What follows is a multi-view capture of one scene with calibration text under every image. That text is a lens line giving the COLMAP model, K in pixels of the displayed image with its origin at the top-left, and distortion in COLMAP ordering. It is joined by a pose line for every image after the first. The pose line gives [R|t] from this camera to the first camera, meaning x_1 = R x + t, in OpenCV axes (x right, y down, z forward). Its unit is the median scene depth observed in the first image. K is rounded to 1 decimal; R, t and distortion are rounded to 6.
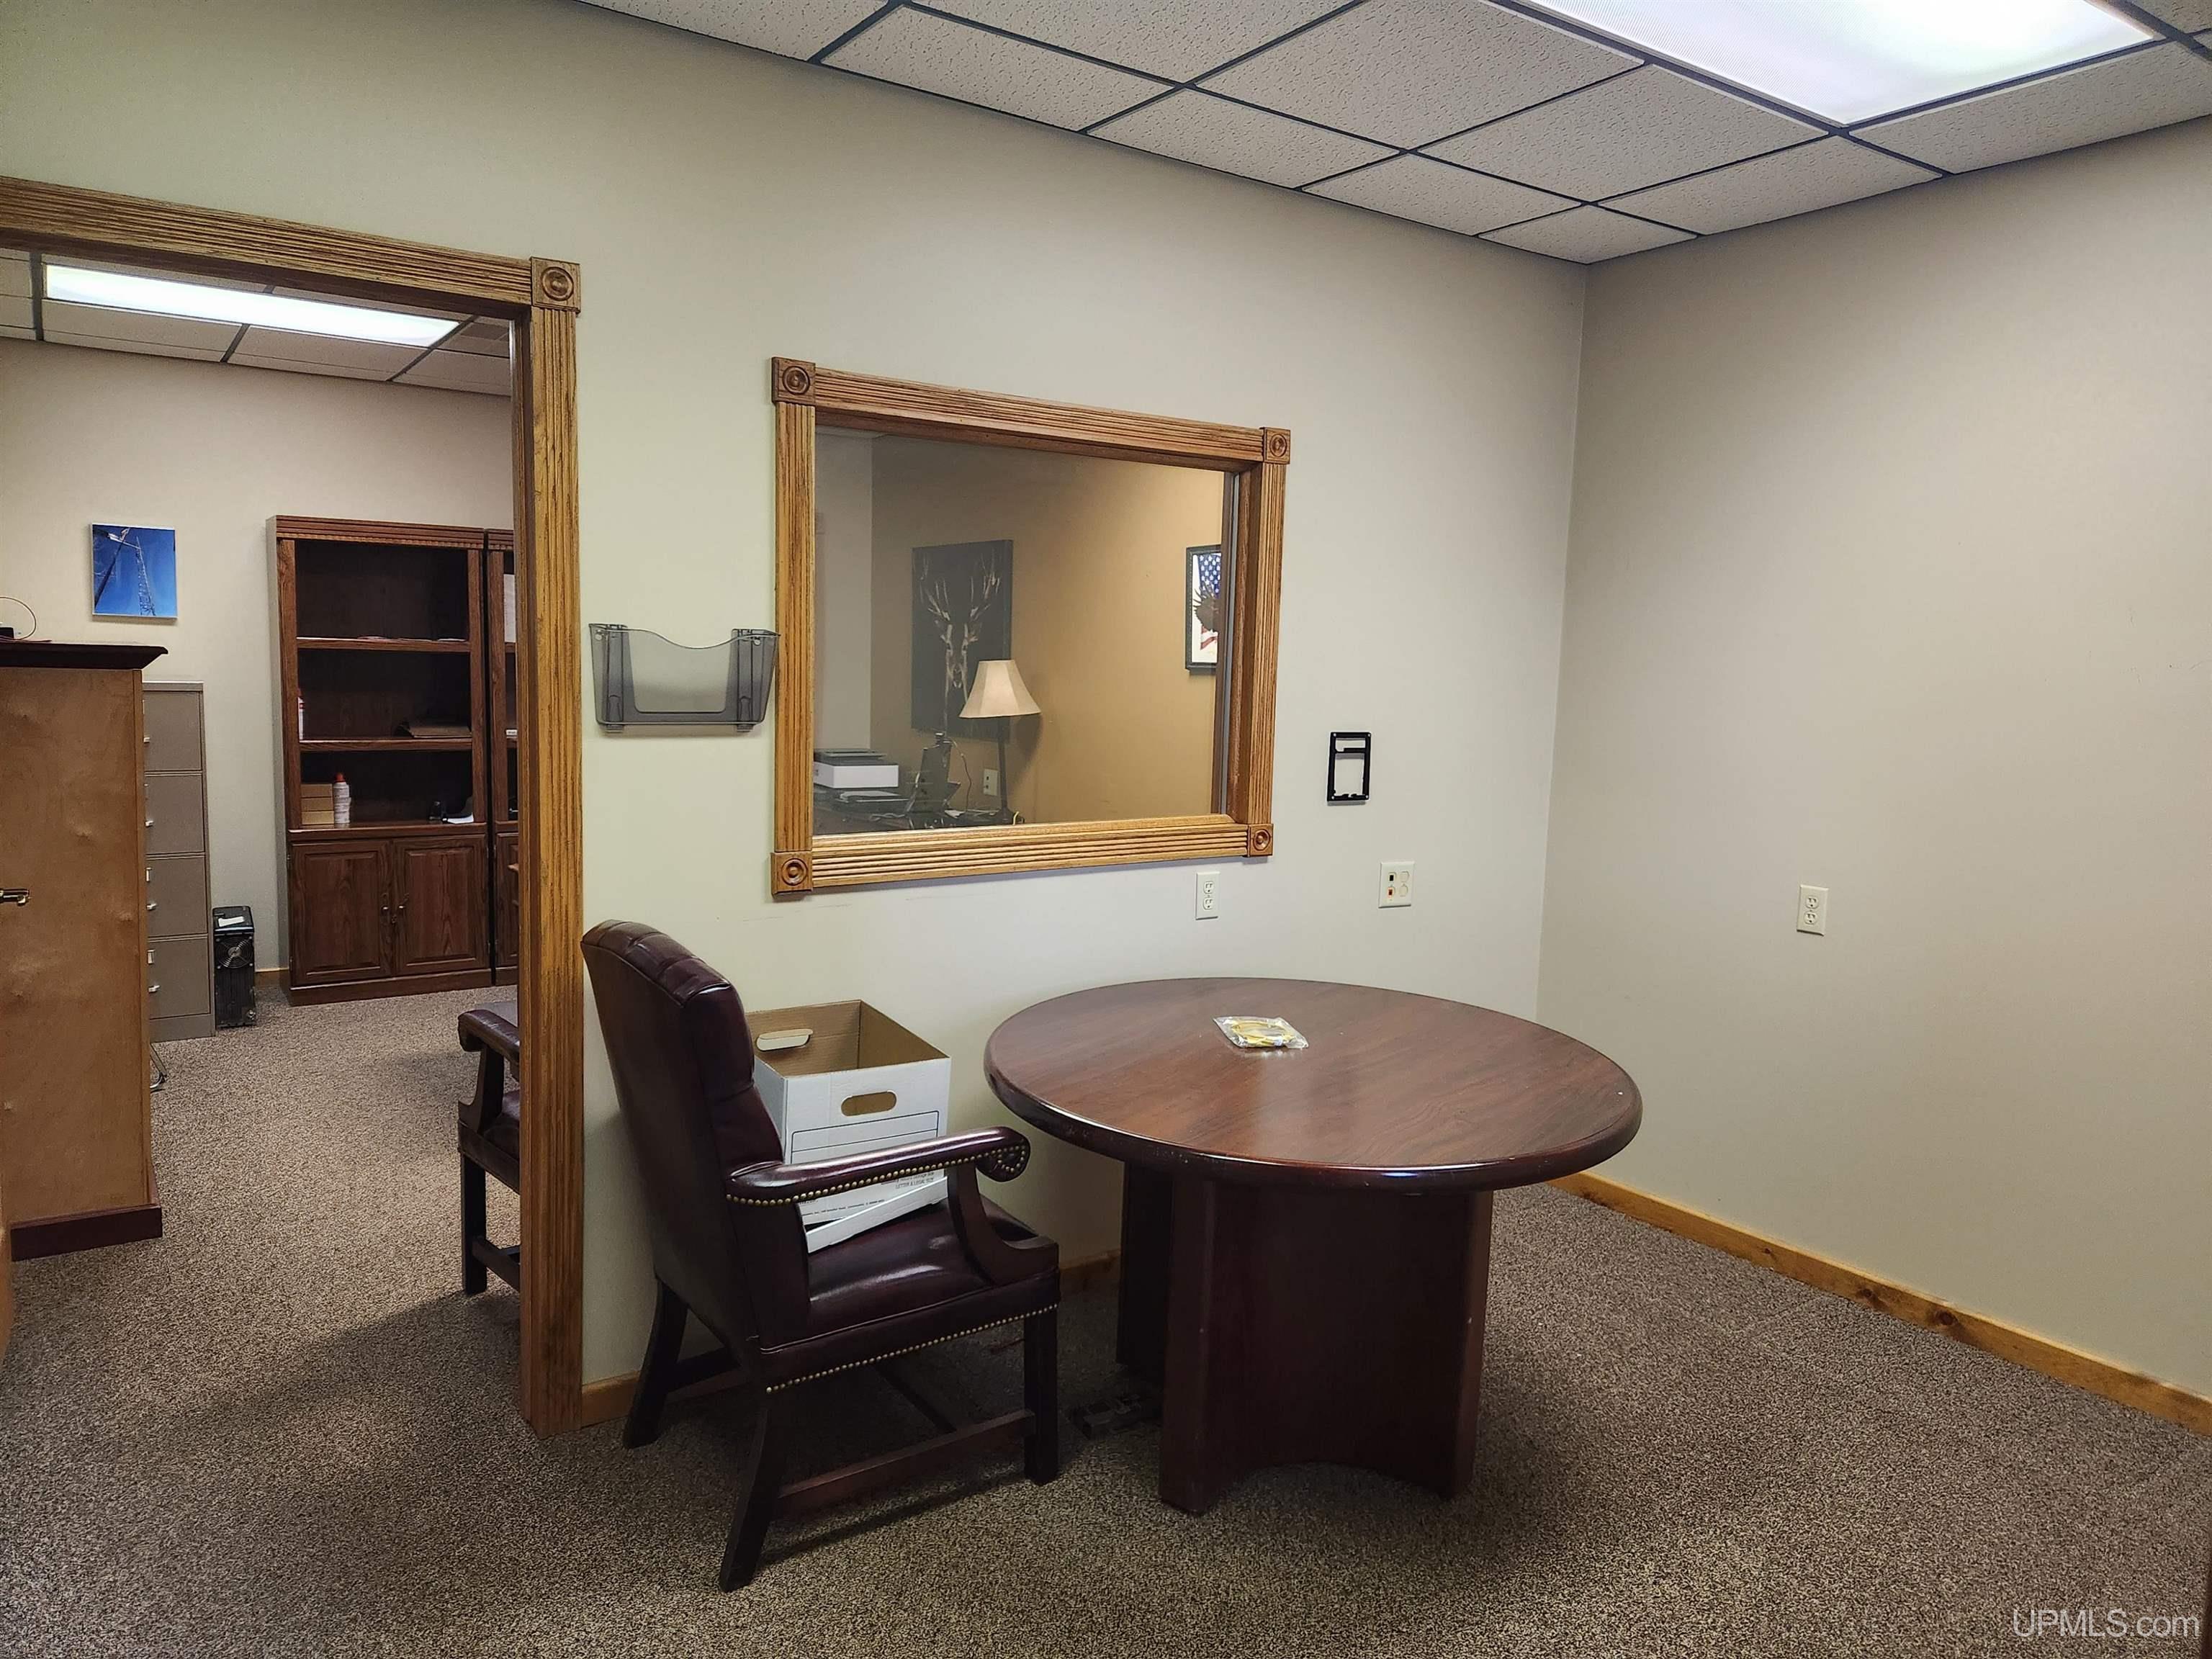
lens RADIAL K [[1502.3, 0, 1115.4], [0, 1502.3, 829.5], [0, 0, 1]] dist [0.097102, -0.072811]
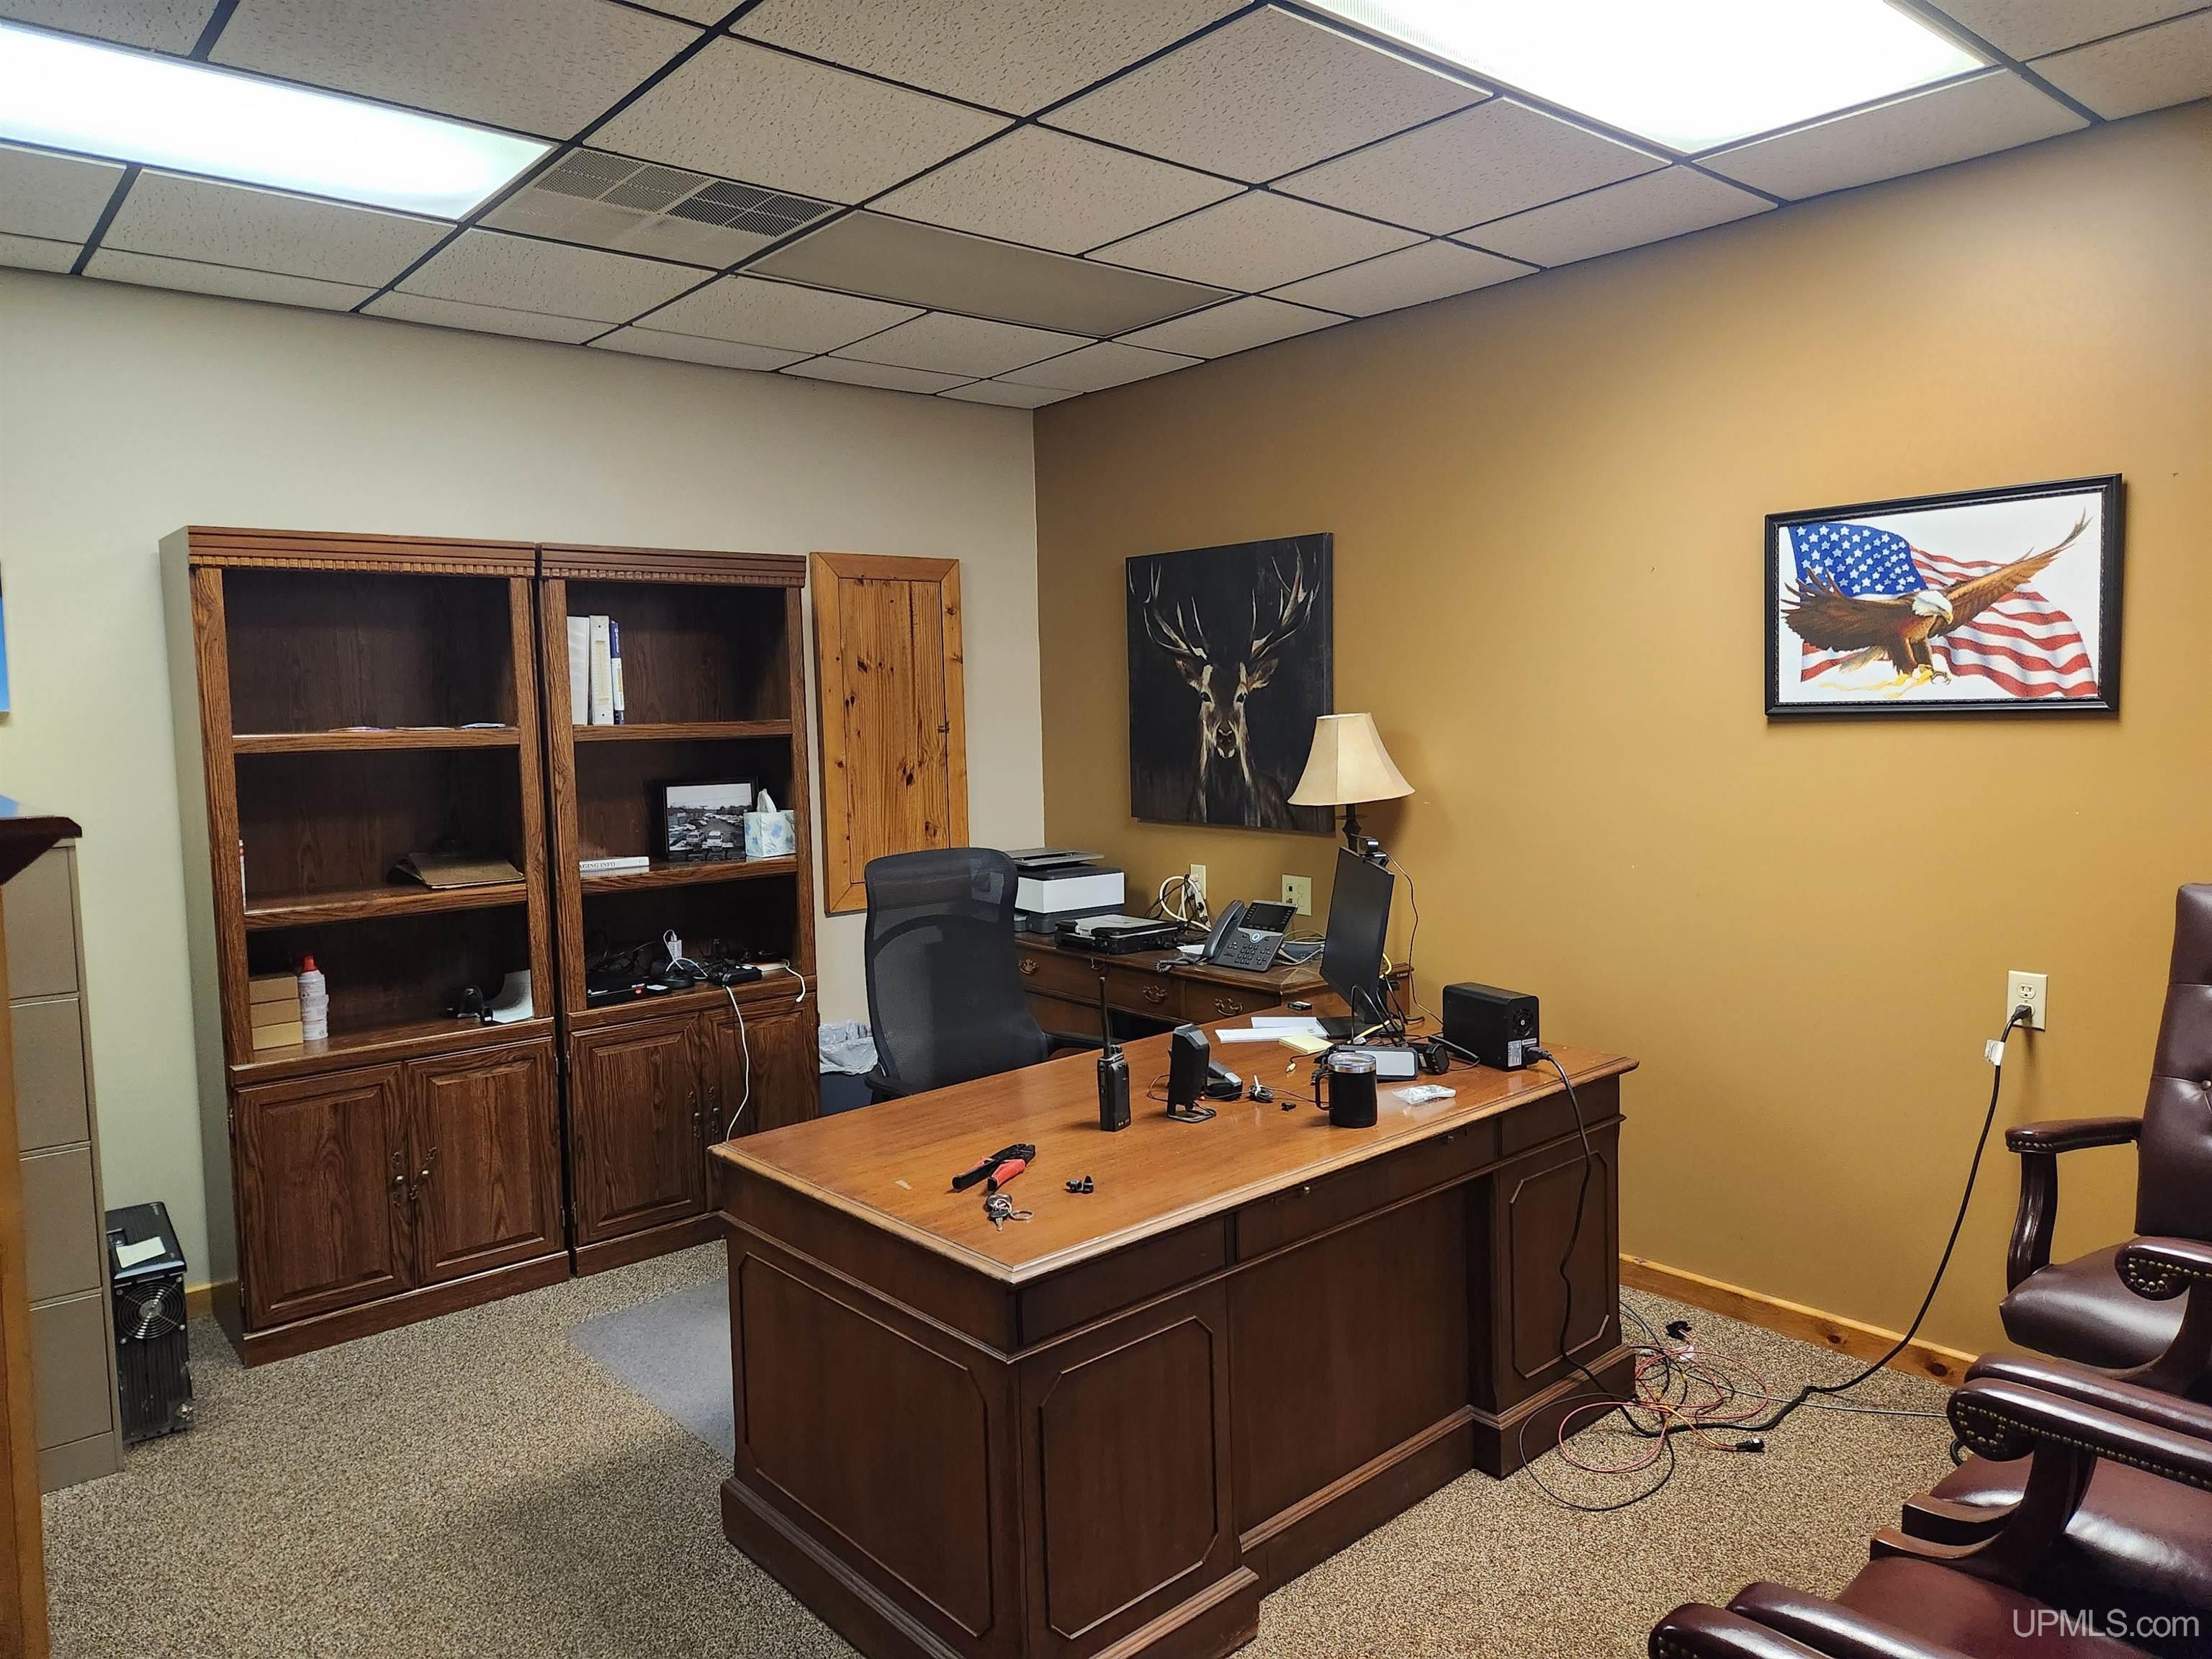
lens RADIAL K [[1502.3, 0, 1148.9], [0, 1502.3, 834.2], [0, 0, 1]] dist [0.097102, -0.072811]
pose [[0.991031, -0.056511, 0.121093, -0.248000], [0.059506, 0.998002, -0.021257, -0.051545], [-0.119650, 0.028272, 0.992414, 0.360735]]
